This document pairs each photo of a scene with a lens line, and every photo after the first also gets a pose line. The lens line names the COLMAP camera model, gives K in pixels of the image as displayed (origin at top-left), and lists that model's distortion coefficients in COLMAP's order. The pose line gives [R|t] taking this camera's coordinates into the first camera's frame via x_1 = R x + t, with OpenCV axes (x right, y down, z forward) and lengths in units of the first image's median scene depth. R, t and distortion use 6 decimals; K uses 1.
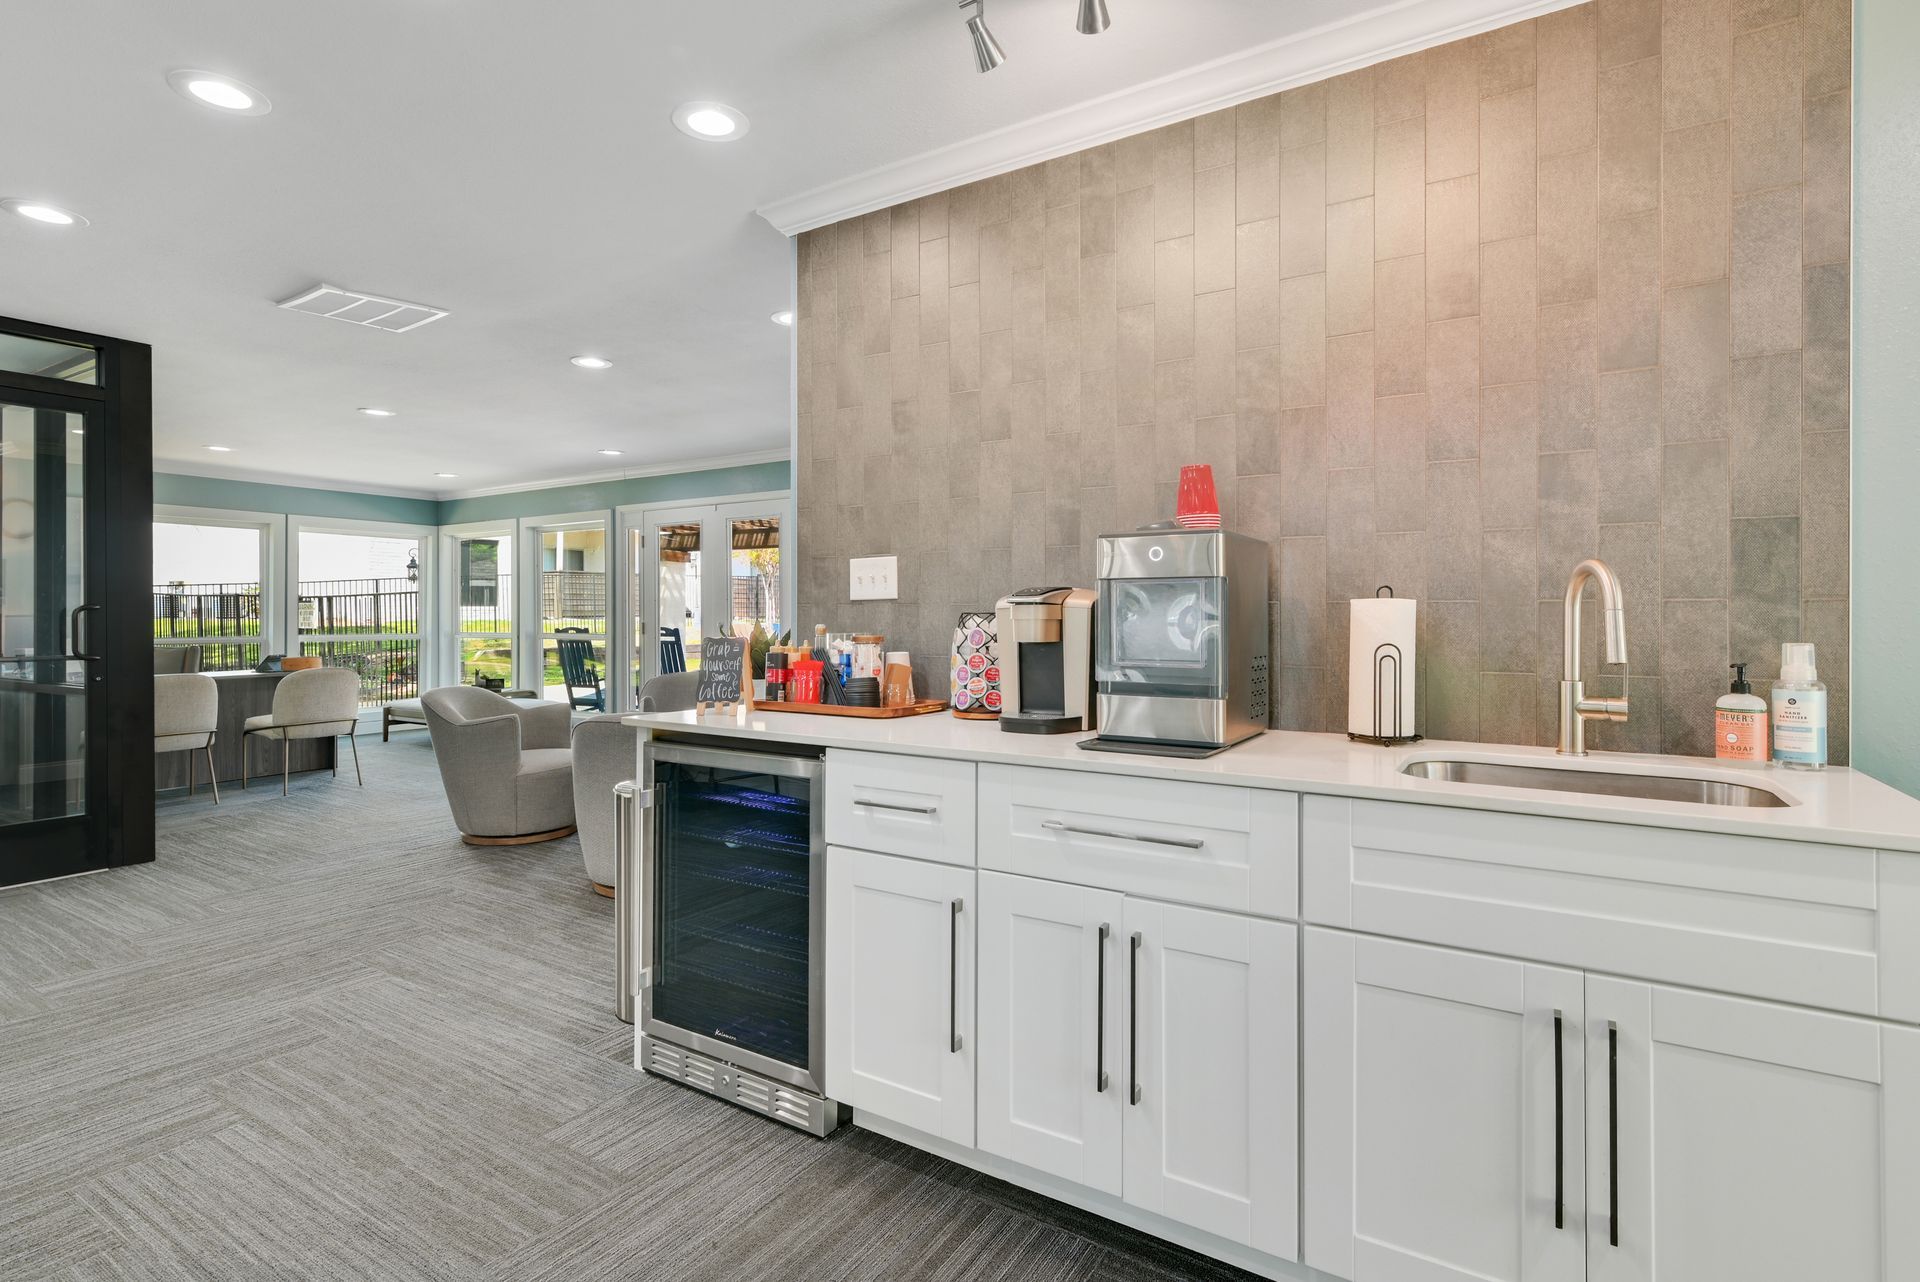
lens RADIAL K [[886.3, 0, 993.4], [0, 886.3, 618.4], [0, 0, 1]] dist [-0.006601, -0.000258]
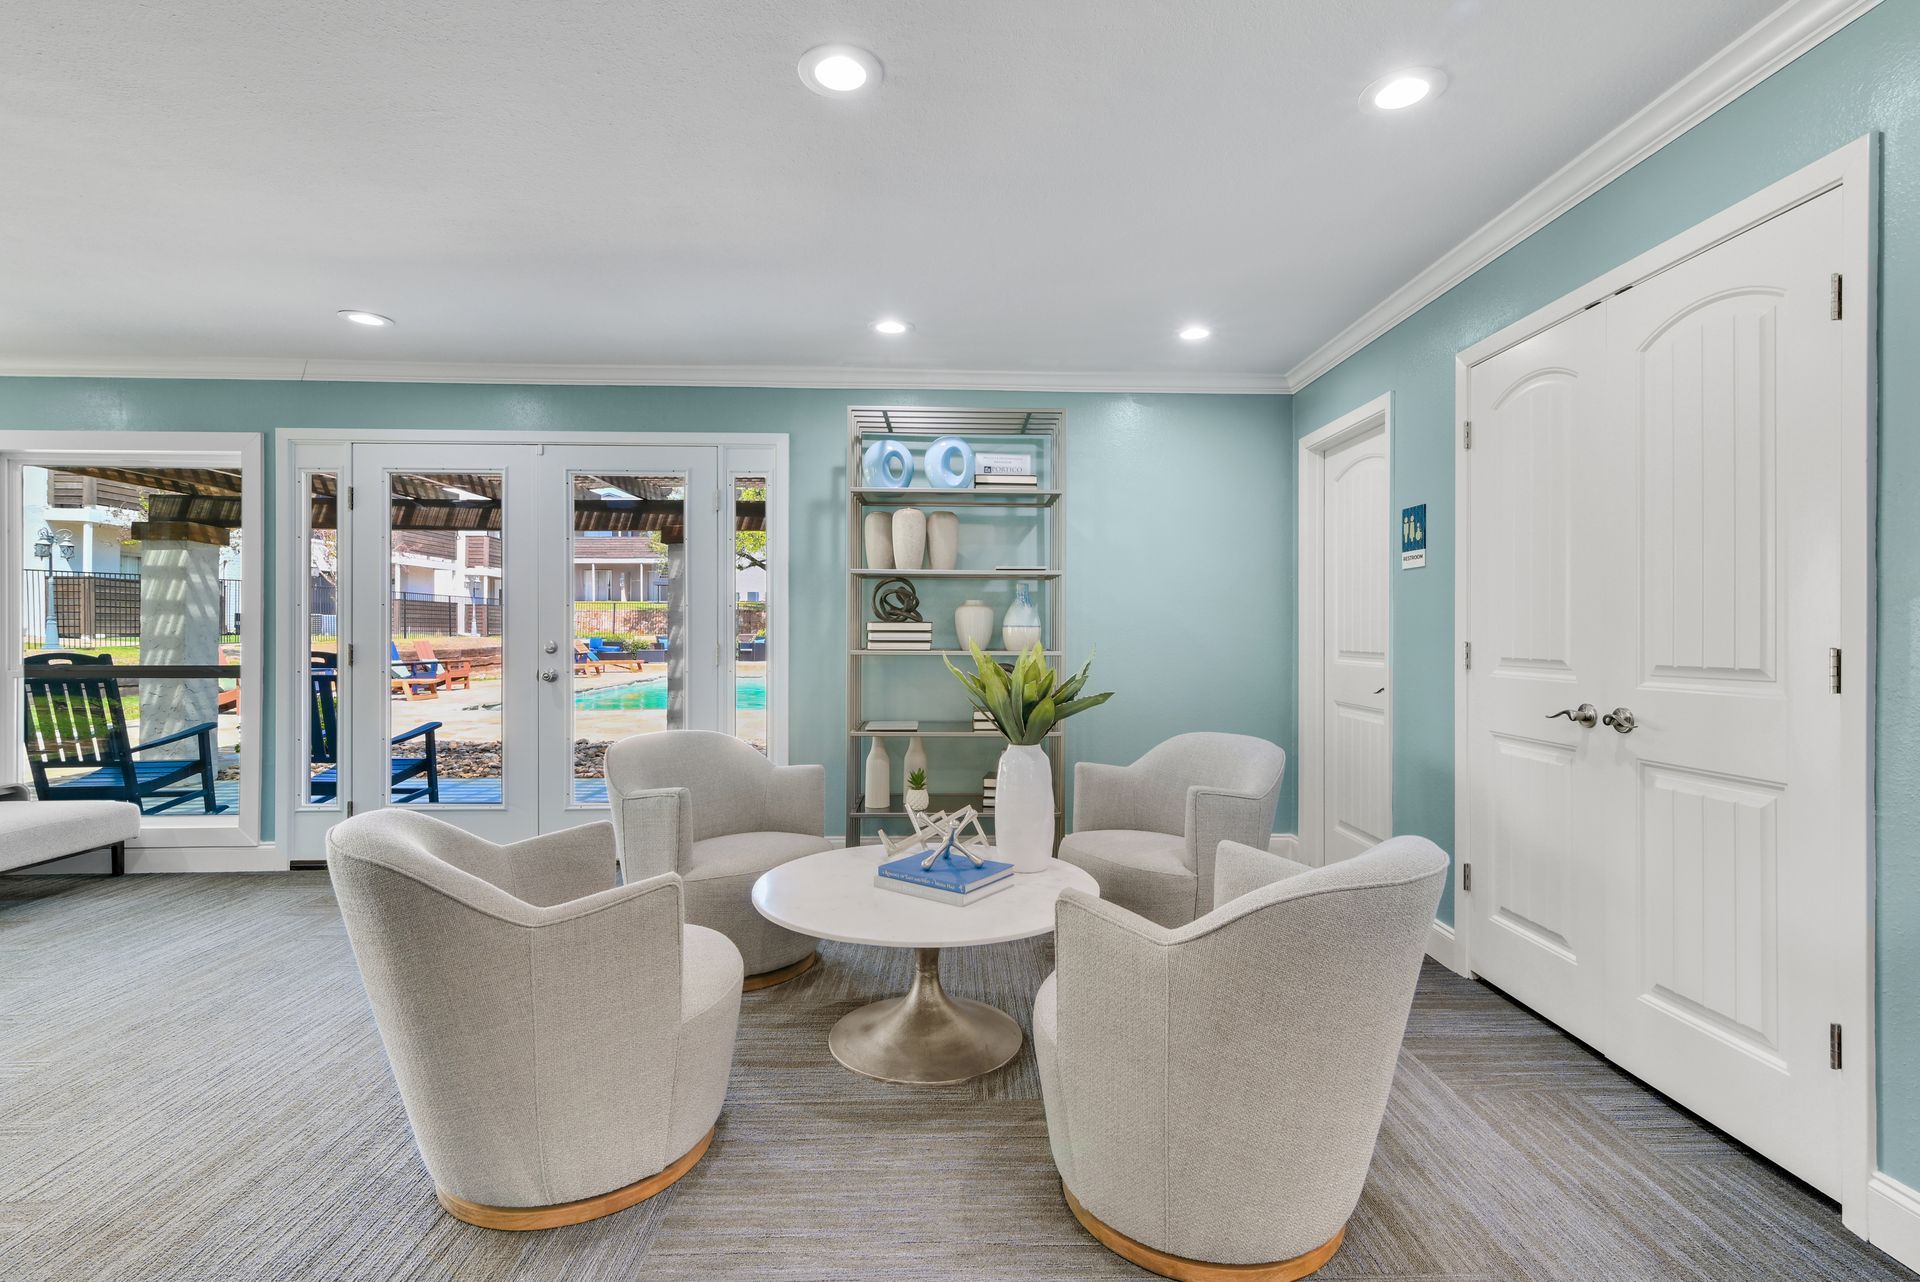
lens RADIAL K [[886.3, 0, 1003.1], [0, 886.3, 634.1], [0, 0, 1]] dist [-0.006601, -0.000258]
pose [[0.848463, 0.001298, 0.529254, -0.372923], [0.000257, 0.999996, -0.002864, 0.000303], [-0.529255, 0.002566, 0.848459, 0.344838]]
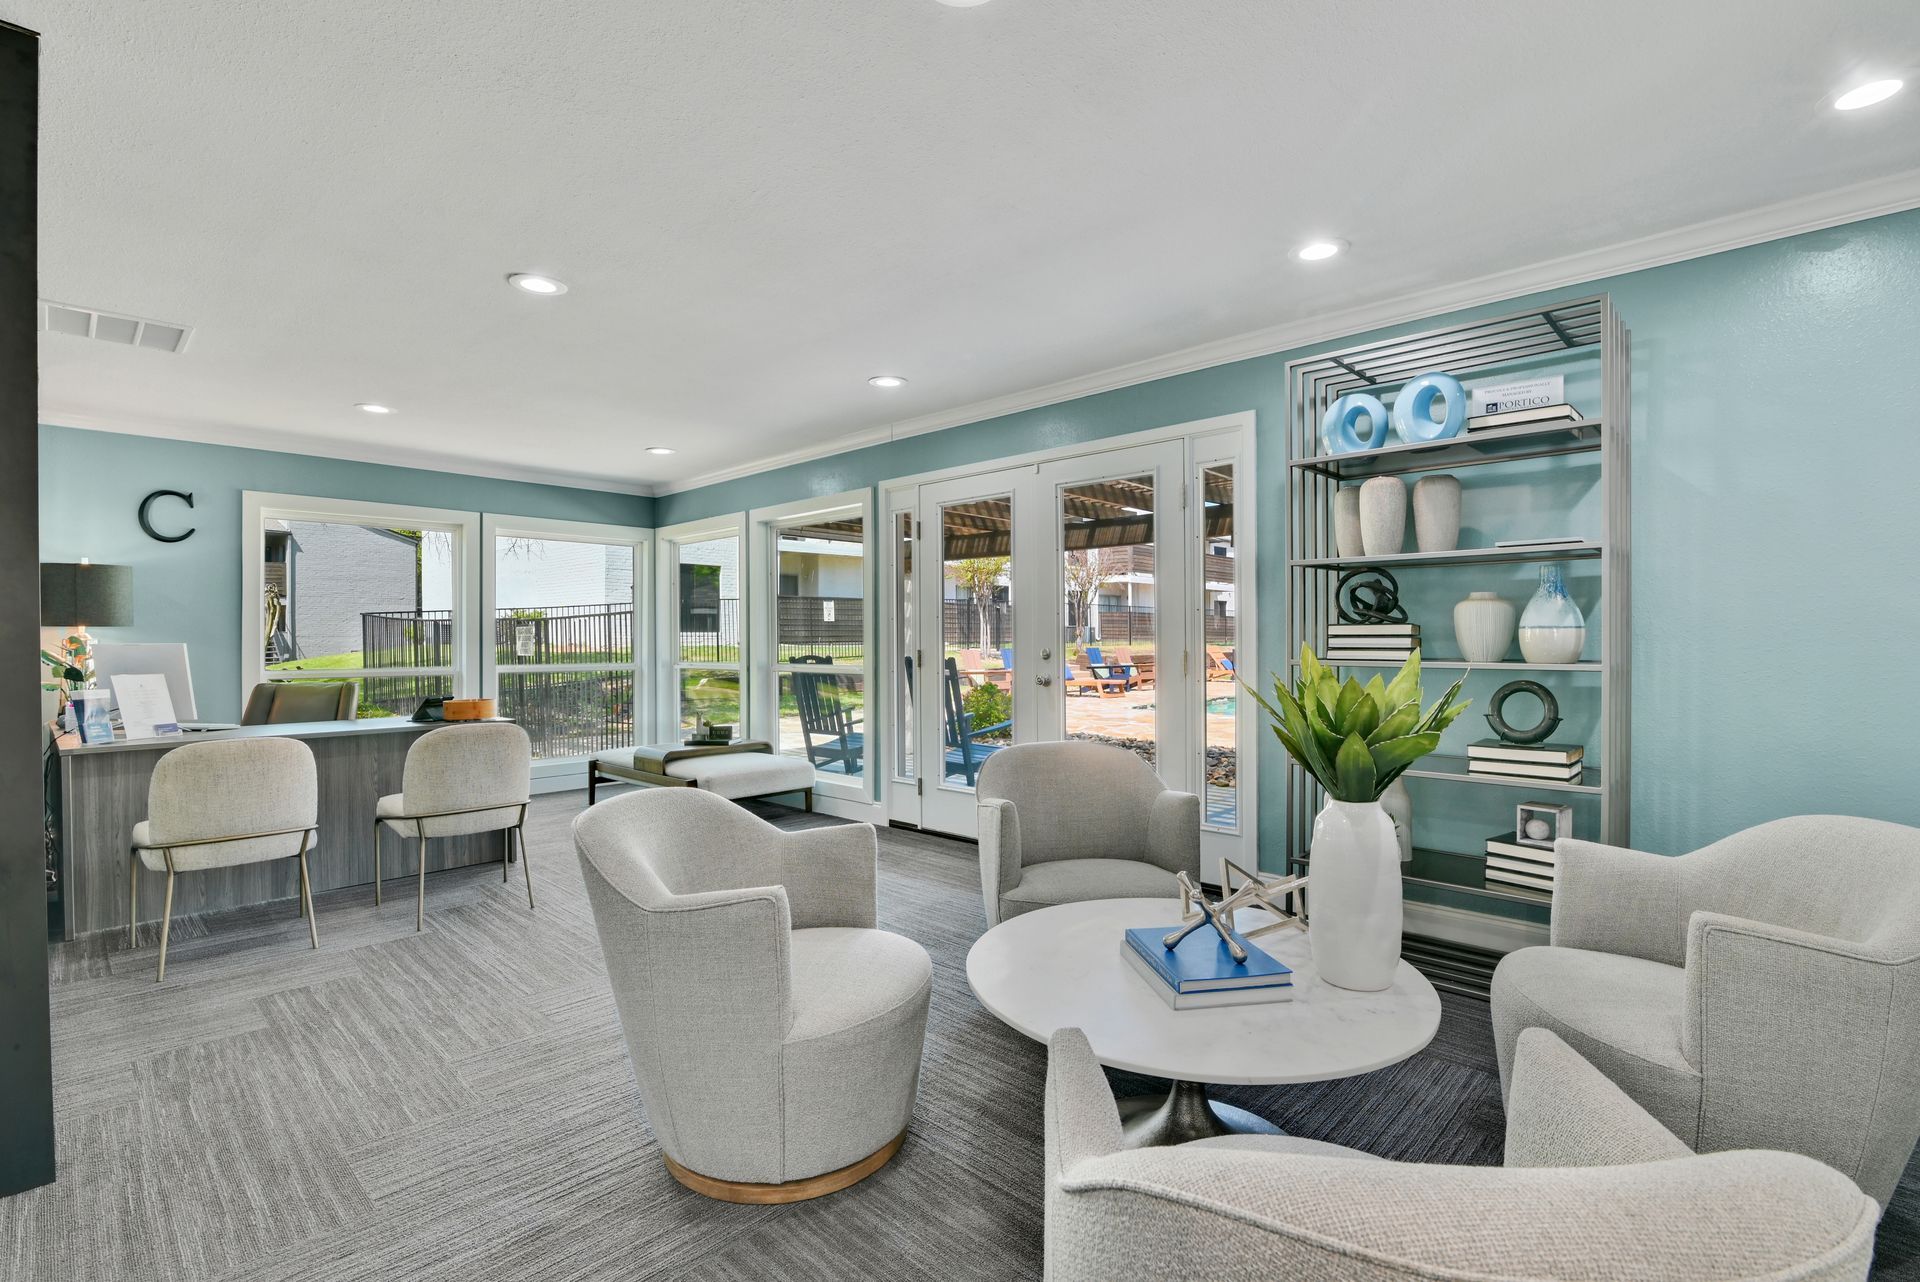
lens RADIAL K [[886.3, 0, 957.6], [0, 886.3, 650.9], [0, 0, 1]] dist [-0.006601, -0.000258]
pose [[0.969668, -0.000253, -0.244424, -0.219078], [0.002249, 0.999966, 0.007888, 0.000327], [0.244414, -0.008198, 0.969636, 0.380286]]
